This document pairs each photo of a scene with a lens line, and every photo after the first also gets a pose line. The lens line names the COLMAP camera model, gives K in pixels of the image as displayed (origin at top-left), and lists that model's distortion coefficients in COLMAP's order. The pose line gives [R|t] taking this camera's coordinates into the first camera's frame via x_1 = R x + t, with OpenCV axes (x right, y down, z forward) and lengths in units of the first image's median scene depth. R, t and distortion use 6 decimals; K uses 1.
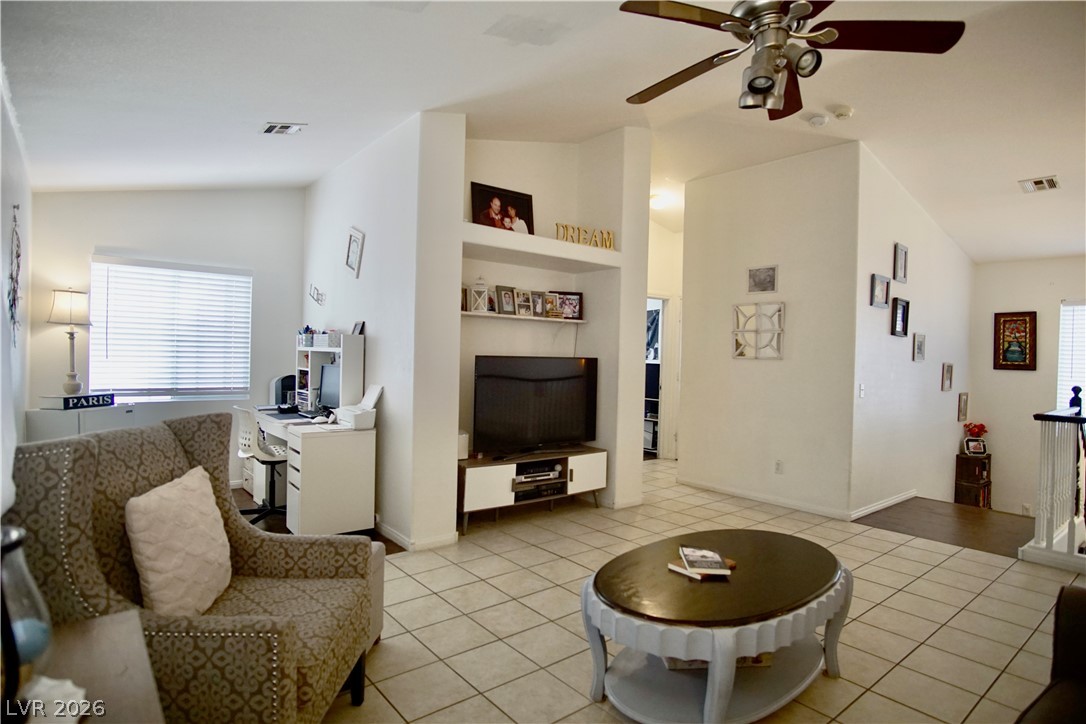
lens RADIAL K [[580.7, 0, 540.6], [0, 580.7, 359.3], [0, 0, 1]] dist [-0.033525, 0.008524]
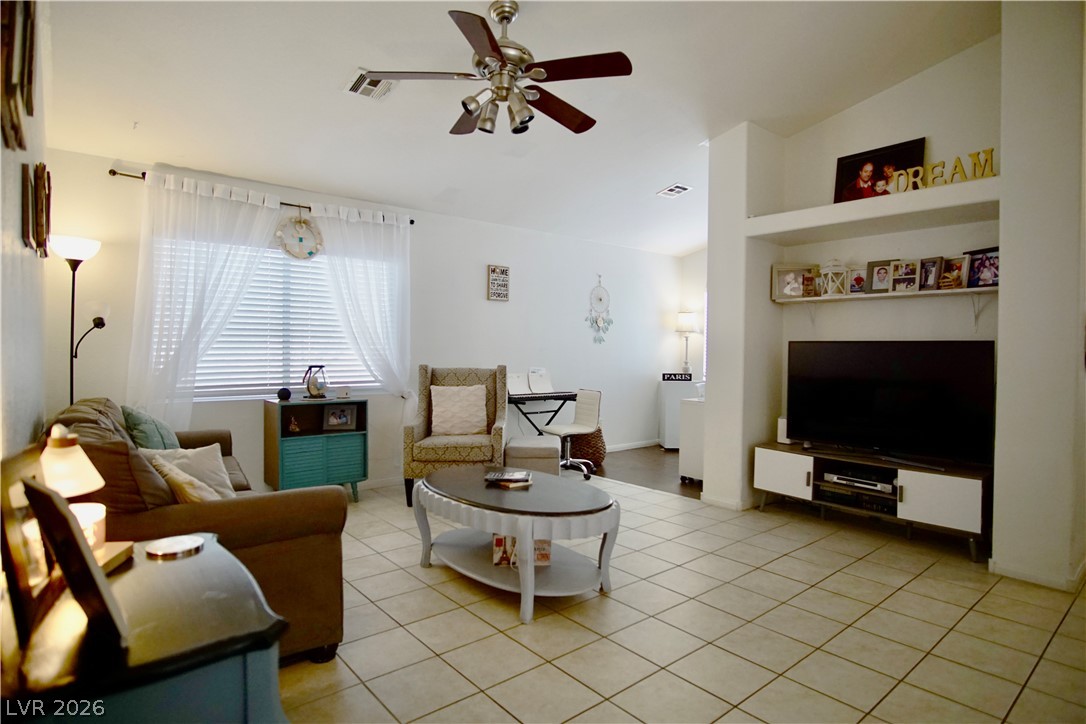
lens RADIAL K [[580.7, 0, 540.6], [0, 580.7, 356.6], [0, 0, 1]] dist [-0.033525, 0.008524]
pose [[0.022089, -0.010653, -0.999699, 0.798952], [-0.022765, 0.999679, -0.011156, 0.037569], [0.999497, 0.023004, 0.021839, 0.501098]]
